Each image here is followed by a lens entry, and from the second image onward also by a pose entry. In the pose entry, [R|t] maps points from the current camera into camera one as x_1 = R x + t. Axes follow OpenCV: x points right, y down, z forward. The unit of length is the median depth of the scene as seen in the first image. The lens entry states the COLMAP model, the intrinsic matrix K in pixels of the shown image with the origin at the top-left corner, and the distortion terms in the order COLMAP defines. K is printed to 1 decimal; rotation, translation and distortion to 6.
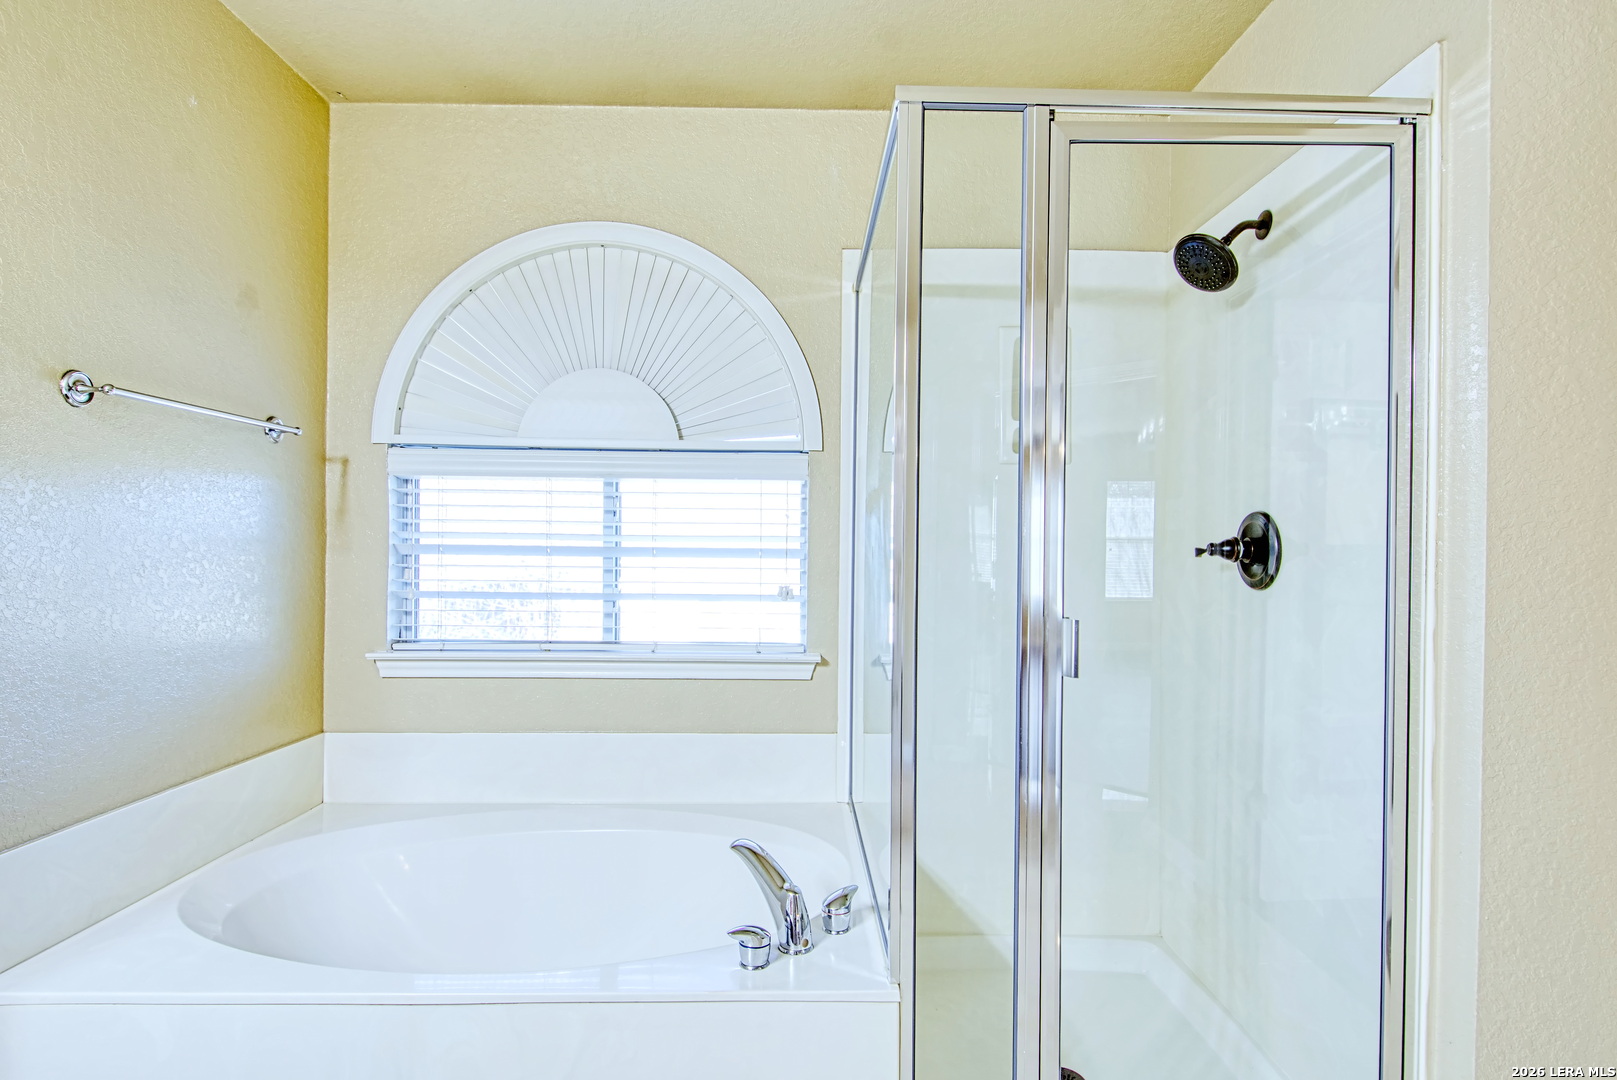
lens RADIAL K [[861.8, 0, 803.6], [0, 861.8, 540.3], [0, 0, 1]] dist [0.005196, -0.002331]
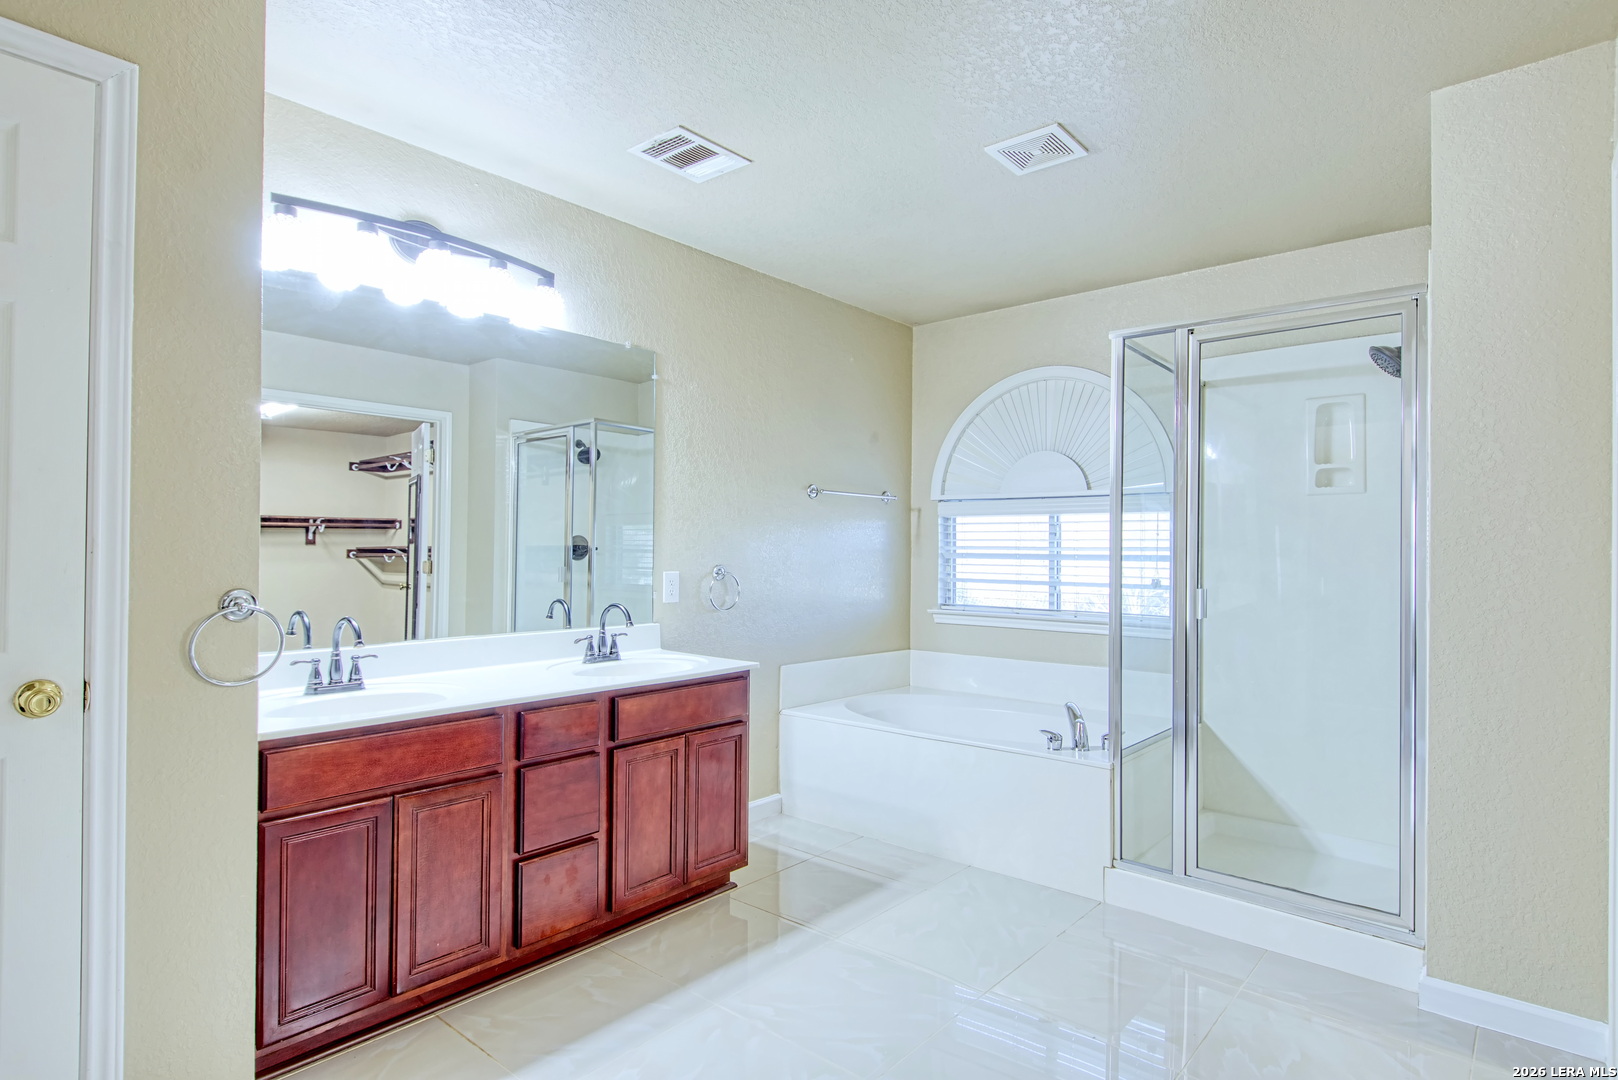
lens RADIAL K [[862.3, 0, 797.8], [0, 862.3, 545.7], [0, 0, 1]] dist [0.005196, -0.002331]
pose [[0.745298, -0.006973, -0.666695, 0.542023], [0.000588, 0.999952, -0.009802, 0.007071], [0.666732, 0.006913, 0.745266, -0.610439]]
